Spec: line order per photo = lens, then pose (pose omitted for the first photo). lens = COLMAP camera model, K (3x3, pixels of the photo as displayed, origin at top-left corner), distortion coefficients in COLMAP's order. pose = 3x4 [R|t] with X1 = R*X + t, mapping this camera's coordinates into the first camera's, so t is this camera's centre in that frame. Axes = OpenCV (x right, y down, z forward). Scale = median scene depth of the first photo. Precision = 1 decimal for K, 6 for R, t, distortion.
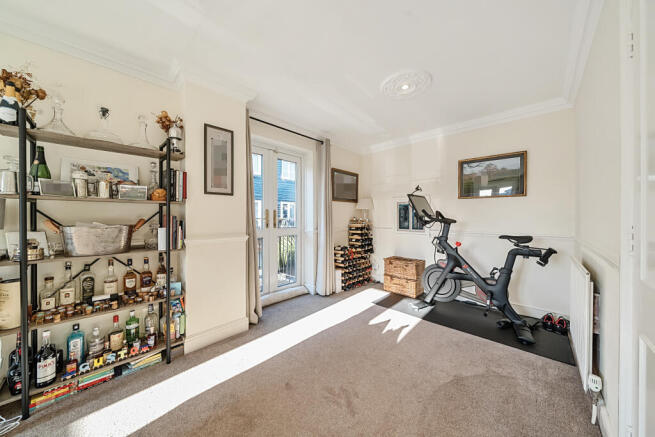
lens RADIAL K [[224.1, 0, 326.6], [0, 224.1, 218.0], [0, 0, 1]] dist [0.000006, 0.000005]
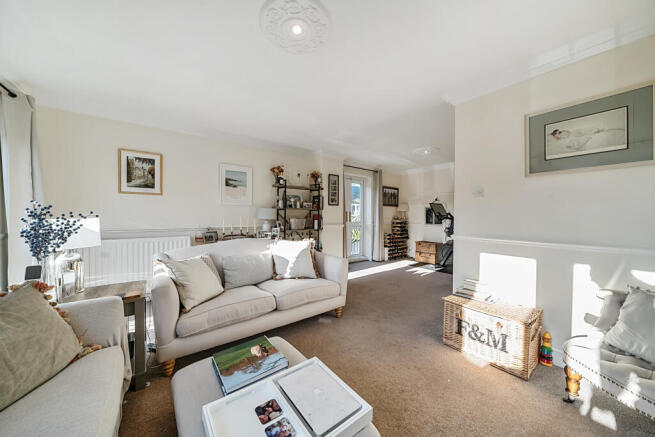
lens RADIAL K [[224.1, 0, 315.1], [0, 224.1, 217.2], [0, 0, 1]] dist [0.000006, 0.000005]
pose [[0.980556, 0.008090, -0.196071, -0.141094], [-0.006990, 0.999956, 0.006302, -0.000514], [0.196113, -0.004809, 0.980569, -0.736679]]
